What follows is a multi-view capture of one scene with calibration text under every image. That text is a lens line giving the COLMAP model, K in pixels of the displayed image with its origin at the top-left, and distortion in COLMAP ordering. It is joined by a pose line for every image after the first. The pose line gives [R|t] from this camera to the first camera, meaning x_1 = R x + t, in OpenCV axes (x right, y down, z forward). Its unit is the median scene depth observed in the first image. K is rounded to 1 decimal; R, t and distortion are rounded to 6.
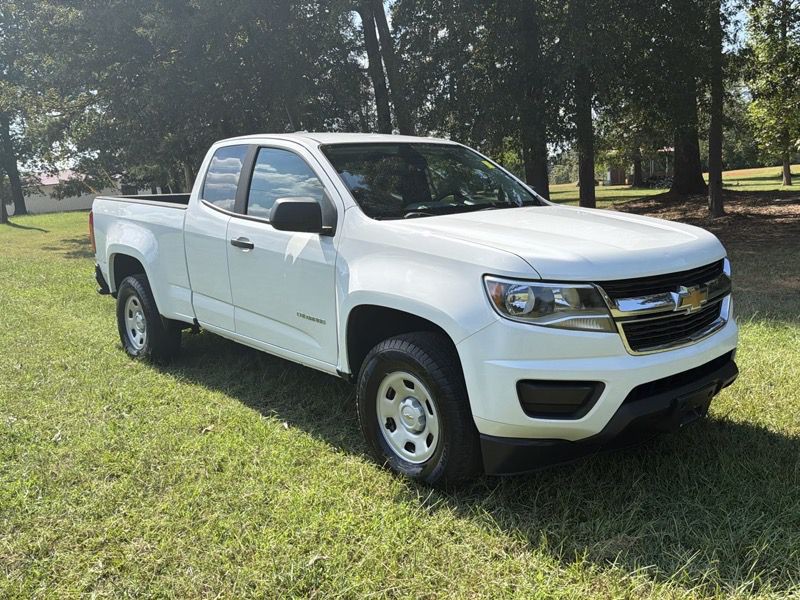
lens RADIAL K [[704.4, 0, 400.1], [0, 704.4, 318.1], [0, 0, 1]] dist [0.157729, -0.318553]
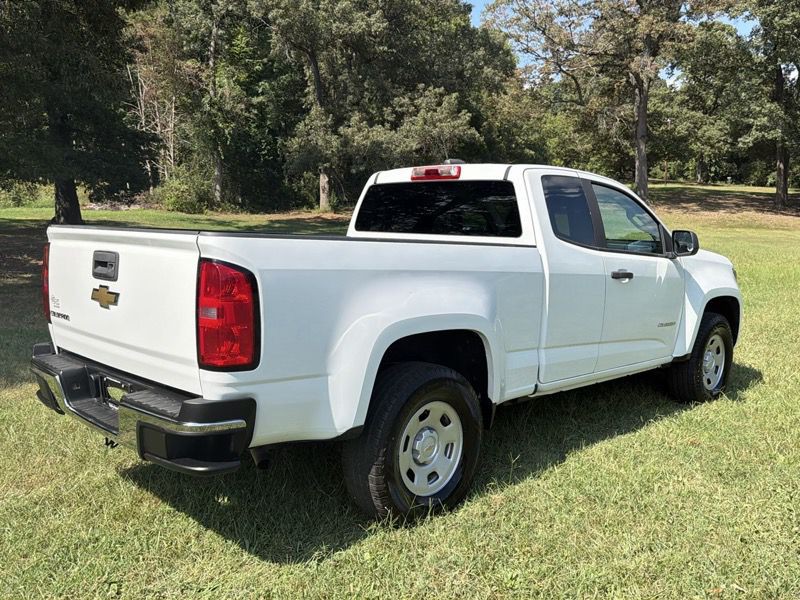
lens RADIAL K [[708.5, 0, 401.7], [0, 708.5, 314.2], [0, 0, 1]] dist [0.128157, -0.240354]
pose [[-0.073984, -0.102401, 0.991988, -1.426781], [0.177403, 0.977497, 0.114136, -0.260010], [-0.981353, 0.184426, -0.054153, 1.603230]]
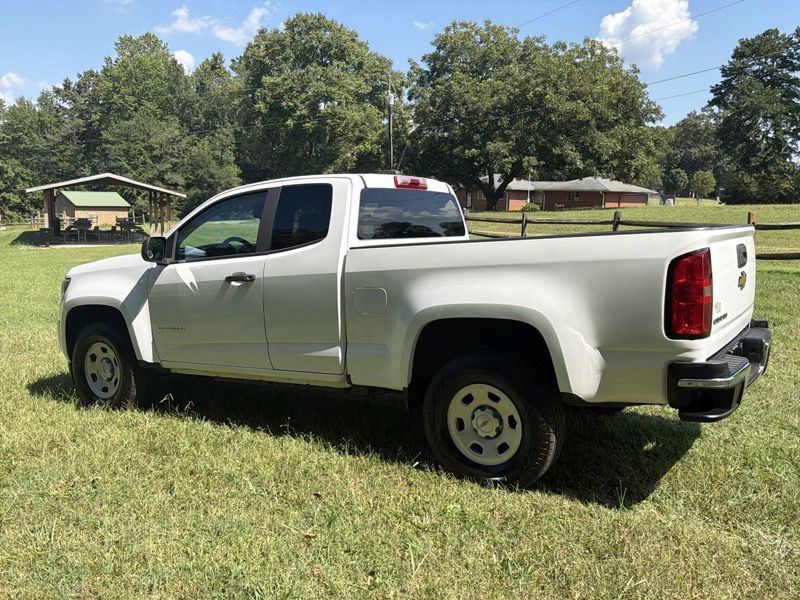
lens RADIAL K [[699.7, 0, 404.8], [0, 699.7, 325.6], [0, 0, 1]] dist [0.116311, -0.201685]
pose [[-0.961872, 0.091403, -0.257774, 0.136933], [0.002668, 0.945594, 0.325338, -0.516809], [0.273486, 0.312246, -0.909785, 2.694297]]
